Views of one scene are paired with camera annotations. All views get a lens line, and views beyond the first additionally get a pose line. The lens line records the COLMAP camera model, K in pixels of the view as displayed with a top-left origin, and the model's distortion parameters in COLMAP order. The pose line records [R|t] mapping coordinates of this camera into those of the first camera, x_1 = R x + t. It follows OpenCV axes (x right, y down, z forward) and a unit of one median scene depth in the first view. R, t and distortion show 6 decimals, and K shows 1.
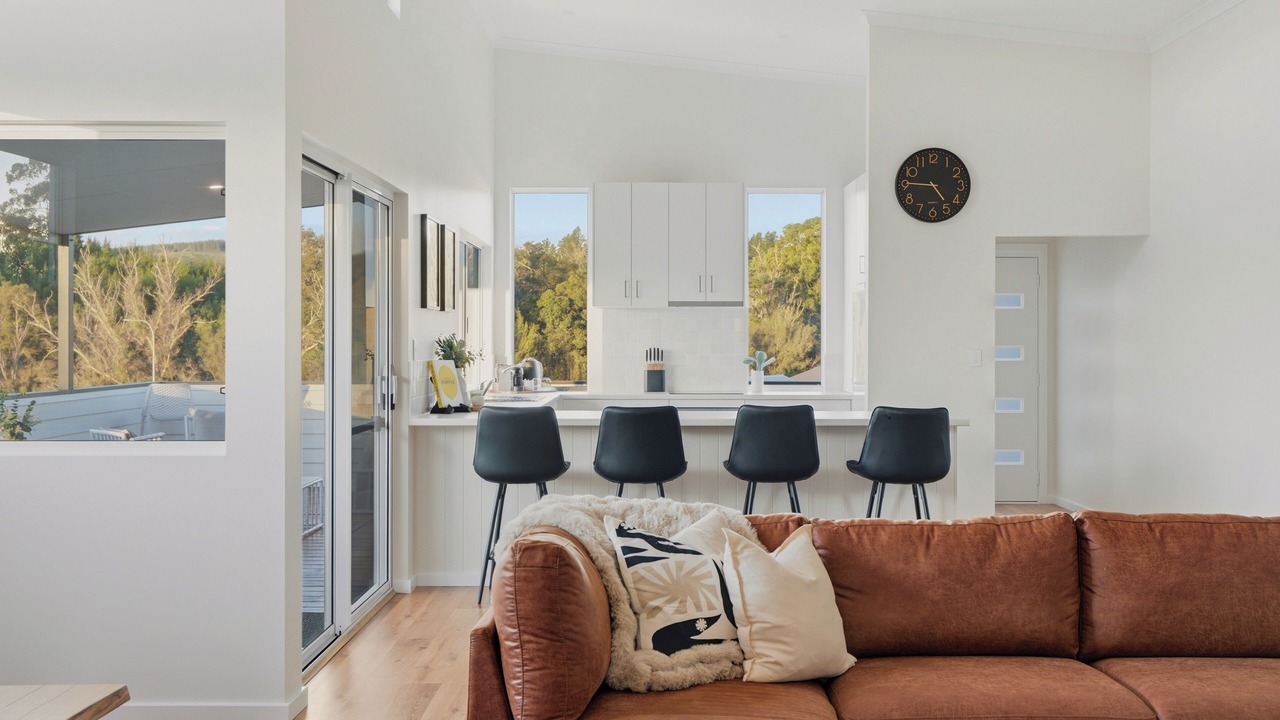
lens RADIAL K [[1270.8, 0, 665.3], [0, 1270.8, 358.2], [0, 0, 1]] dist [-0.006998, -0.004615]
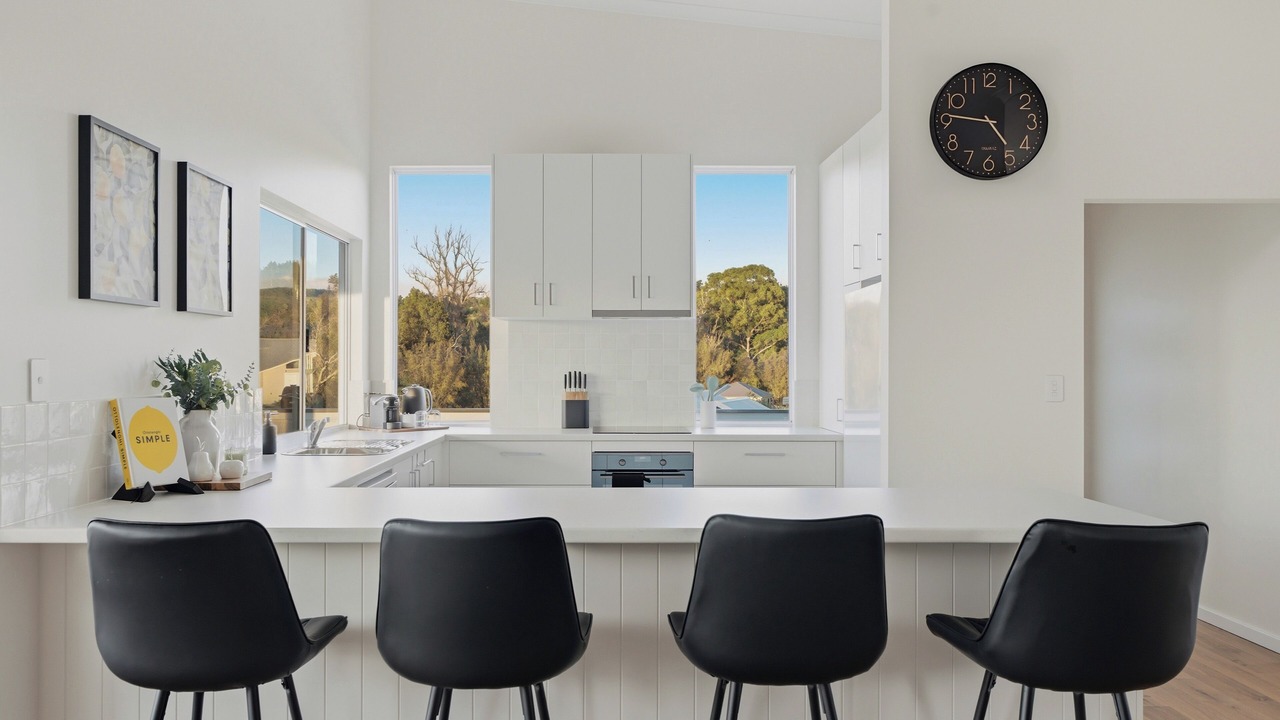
lens RADIAL K [[951.4, 0, 606.3], [0, 951.4, 361.0], [0, 0, 1]] dist [-0.002544, -0.000591]
pose [[0.999921, -0.000828, -0.012553, 0.018158], [0.000635, 0.999881, -0.015439, -0.005670], [0.012564, 0.015430, 0.999802, 0.435588]]
